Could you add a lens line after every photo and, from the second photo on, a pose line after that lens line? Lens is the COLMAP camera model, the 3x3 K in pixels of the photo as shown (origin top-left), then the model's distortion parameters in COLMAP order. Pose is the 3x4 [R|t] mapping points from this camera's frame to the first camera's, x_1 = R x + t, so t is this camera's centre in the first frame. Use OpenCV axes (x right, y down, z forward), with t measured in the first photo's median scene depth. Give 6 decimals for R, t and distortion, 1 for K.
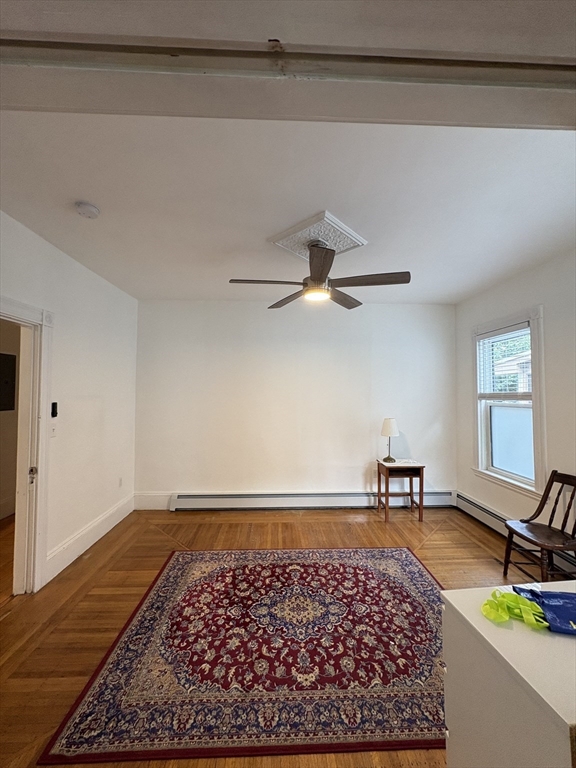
lens RADIAL K [[305.4, 0, 288.0], [0, 305.4, 384.0], [0, 0, 1]] dist [0.000124, 0.000132]
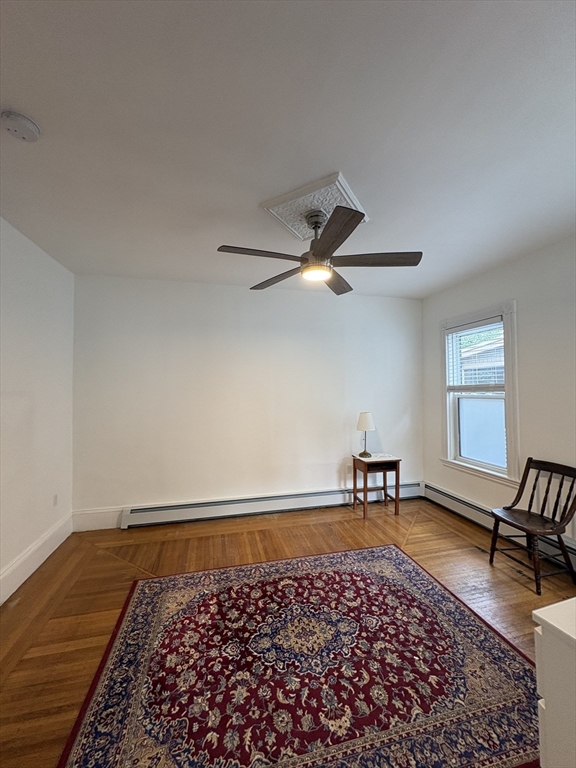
lens RADIAL K [[305.4, 0, 288.0], [0, 305.4, 384.0], [0, 0, 1]] dist [0.000124, 0.000132]
pose [[0.980489, -0.006242, 0.196474, -0.158619], [0.004069, 0.999926, 0.011462, 0.015732], [-0.196531, -0.010439, 0.980442, 0.147806]]
